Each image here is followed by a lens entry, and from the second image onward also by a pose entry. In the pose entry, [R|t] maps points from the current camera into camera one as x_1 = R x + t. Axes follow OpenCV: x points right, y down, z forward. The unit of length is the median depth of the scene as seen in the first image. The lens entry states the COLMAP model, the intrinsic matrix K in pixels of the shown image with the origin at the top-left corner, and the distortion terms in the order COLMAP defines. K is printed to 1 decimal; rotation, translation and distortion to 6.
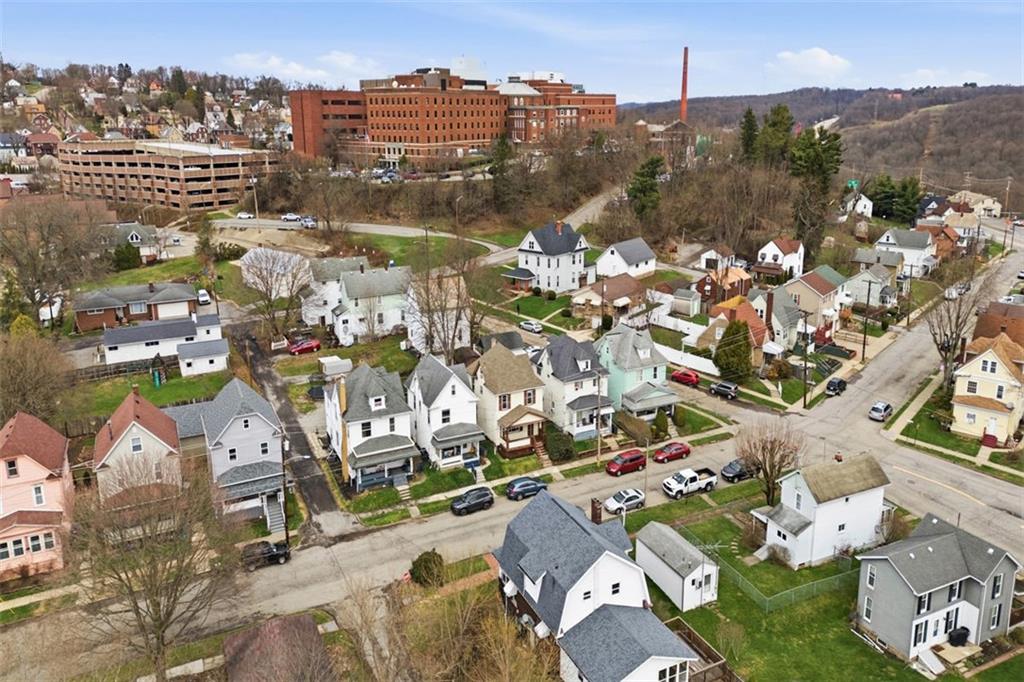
lens RADIAL K [[744.3, 0, 514.7], [0, 744.3, 276.3], [0, 0, 1]] dist [0.087685, -0.110161]
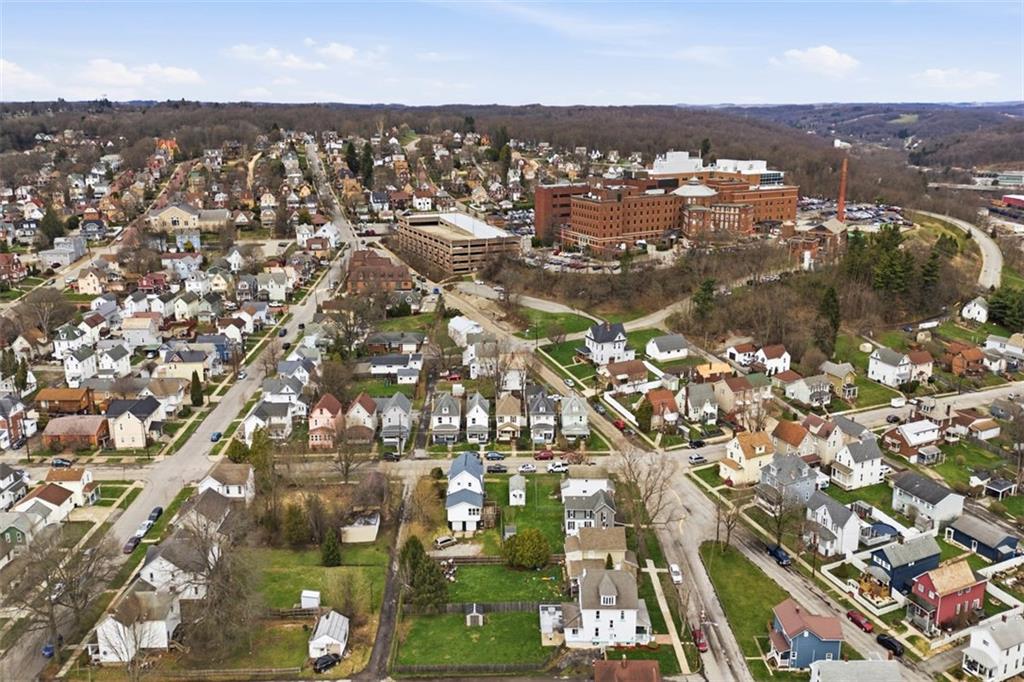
lens RADIAL K [[744.3, 0, 514.7], [0, 744.3, 276.3], [0, 0, 1]] dist [0.087685, -0.110161]
pose [[0.904024, 0.094899, -0.416815, 0.635413], [-0.095735, 0.995226, 0.018950, -0.214419], [0.416623, 0.022772, 0.908794, -0.729211]]
